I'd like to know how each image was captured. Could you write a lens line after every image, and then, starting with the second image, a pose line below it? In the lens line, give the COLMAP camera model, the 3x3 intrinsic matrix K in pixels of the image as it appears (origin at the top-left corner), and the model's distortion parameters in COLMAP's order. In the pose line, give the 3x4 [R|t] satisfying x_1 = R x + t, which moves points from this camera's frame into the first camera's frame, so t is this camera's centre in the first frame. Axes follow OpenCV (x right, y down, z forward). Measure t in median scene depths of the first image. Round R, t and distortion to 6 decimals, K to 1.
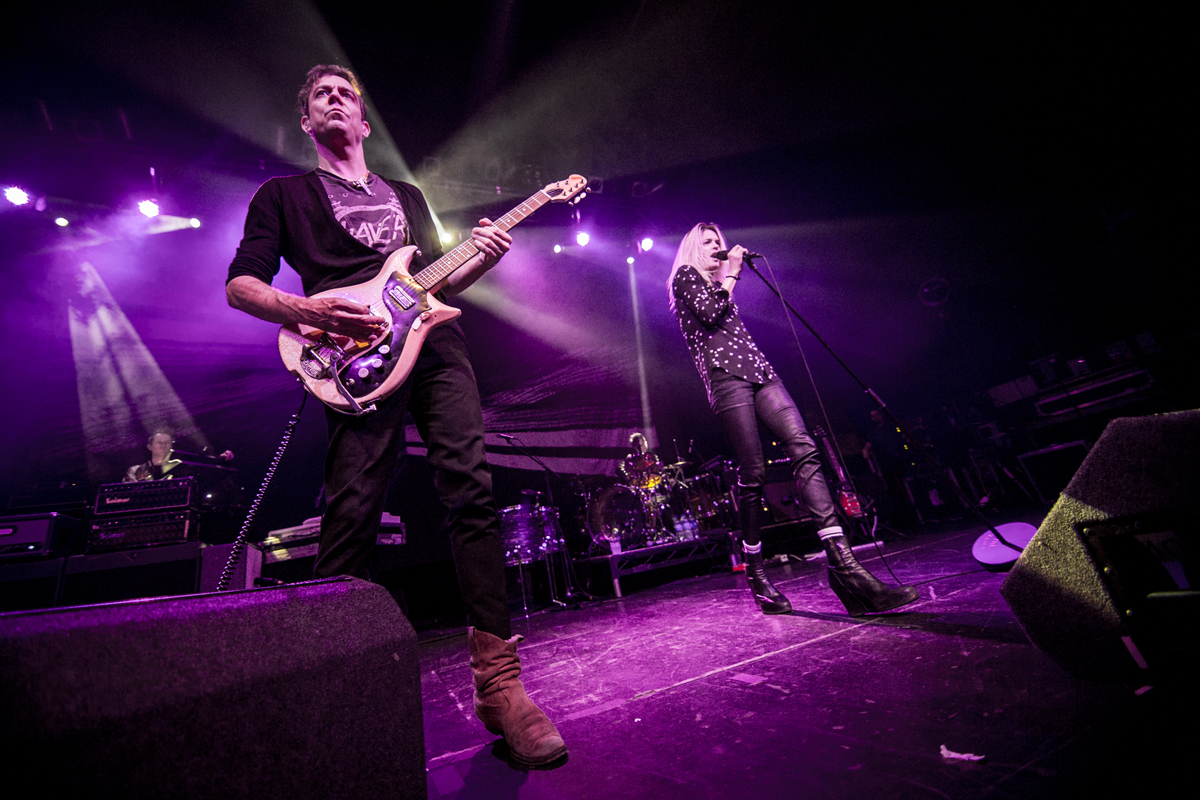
lens RADIAL K [[482.9, 0, 561.8], [0, 482.9, 367.4], [0, 0, 1]] dist [-0.011498, -0.005465]
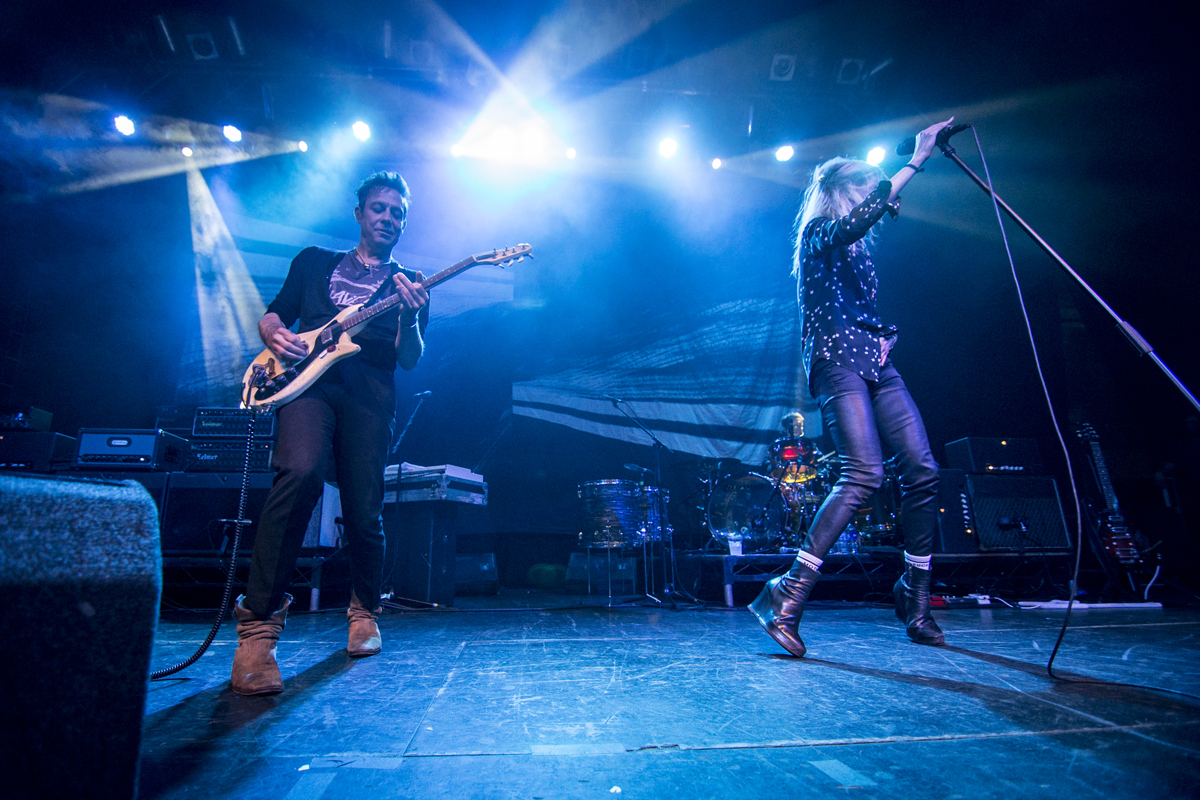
lens RADIAL K [[541.3, 0, 545.7], [0, 541.3, 444.6], [0, 0, 1]] dist [-0.008963, -0.007745]
pose [[0.949355, 0.104908, -0.296176, 0.062429], [-0.045020, 0.978305, 0.202218, 0.045217], [0.310965, -0.178643, 0.933481, 0.110101]]
